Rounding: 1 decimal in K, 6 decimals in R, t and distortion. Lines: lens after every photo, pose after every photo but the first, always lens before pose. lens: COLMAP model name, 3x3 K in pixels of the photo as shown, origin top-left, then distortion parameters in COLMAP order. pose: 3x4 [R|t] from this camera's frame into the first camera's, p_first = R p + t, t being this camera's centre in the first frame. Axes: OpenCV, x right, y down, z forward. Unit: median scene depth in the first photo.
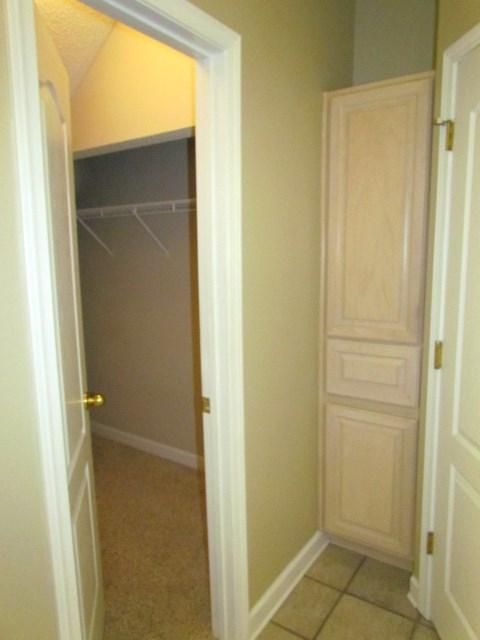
lens RADIAL K [[458.7, 0, 240.7], [0, 458.7, 320.4], [0, 0, 1]] dist [0.006564, 0.001855]
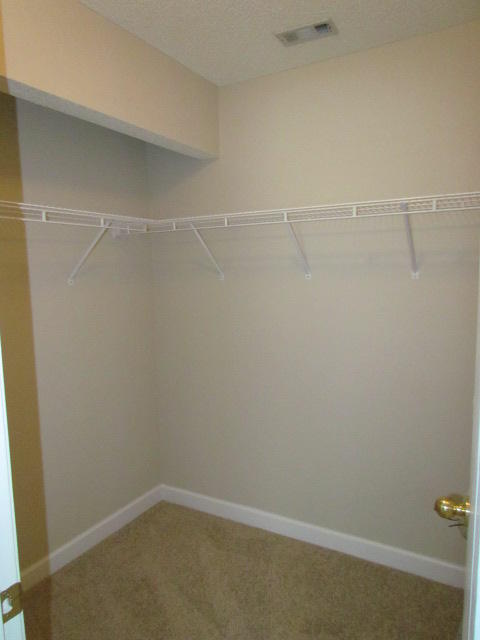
lens RADIAL K [[458.7, 0, 239.7], [0, 458.7, 319.3], [0, 0, 1]] dist [0.006564, 0.001855]
pose [[0.995946, 0.000553, 0.089949, -0.218381], [0.004123, 0.998649, -0.051796, -0.016618], [-0.089857, 0.051957, 0.994599, 0.153275]]
